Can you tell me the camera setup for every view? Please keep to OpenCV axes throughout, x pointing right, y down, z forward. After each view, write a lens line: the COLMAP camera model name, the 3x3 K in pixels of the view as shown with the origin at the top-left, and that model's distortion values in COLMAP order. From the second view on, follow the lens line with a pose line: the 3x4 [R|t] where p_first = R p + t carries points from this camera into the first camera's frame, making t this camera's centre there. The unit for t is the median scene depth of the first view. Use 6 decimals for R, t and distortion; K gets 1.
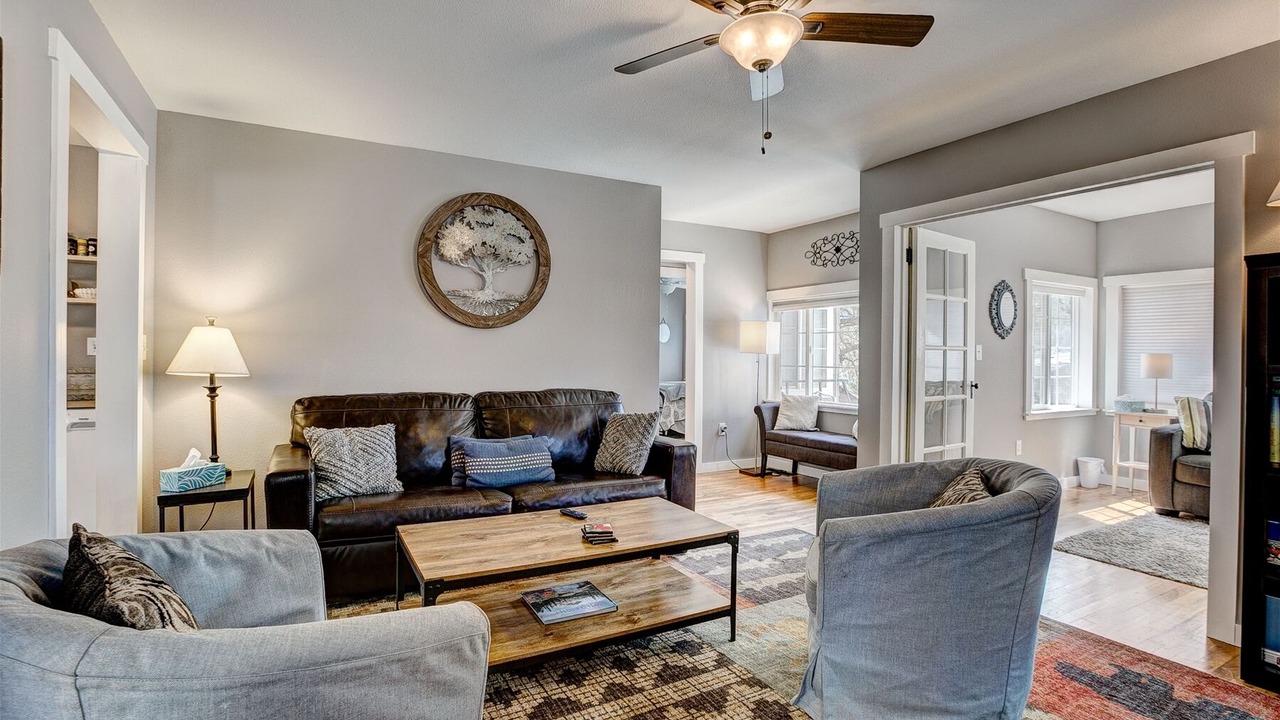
lens RADIAL K [[588.3, 0, 640.0], [0, 588.3, 360.0], [0, 0, 1]] dist [-0.038807, 0.013823]
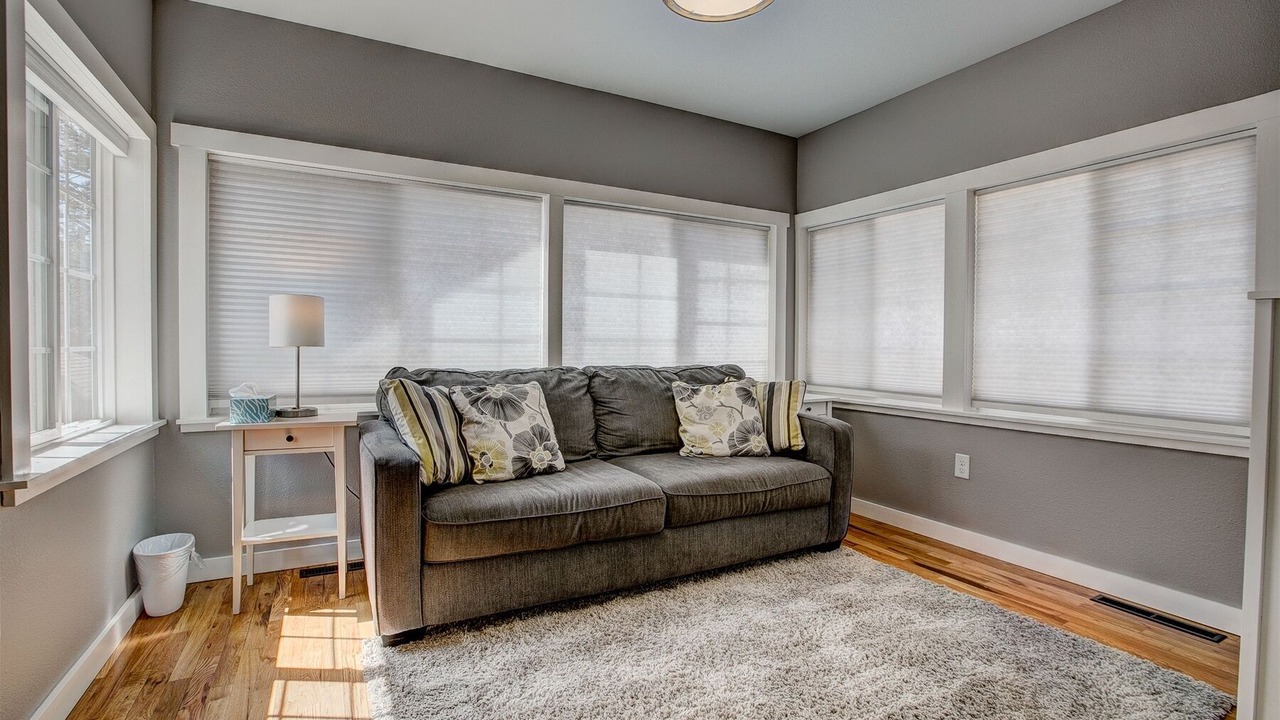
lens RADIAL K [[588.3, 0, 640.0], [0, 588.3, 360.0], [0, 0, 1]] dist [-0.038807, 0.013823]
pose [[0.033373, -0.031563, 0.998944, 0.396703], [-0.001327, 0.999499, 0.031625, 0.026357], [-0.999442, -0.002381, 0.033314, 0.674367]]
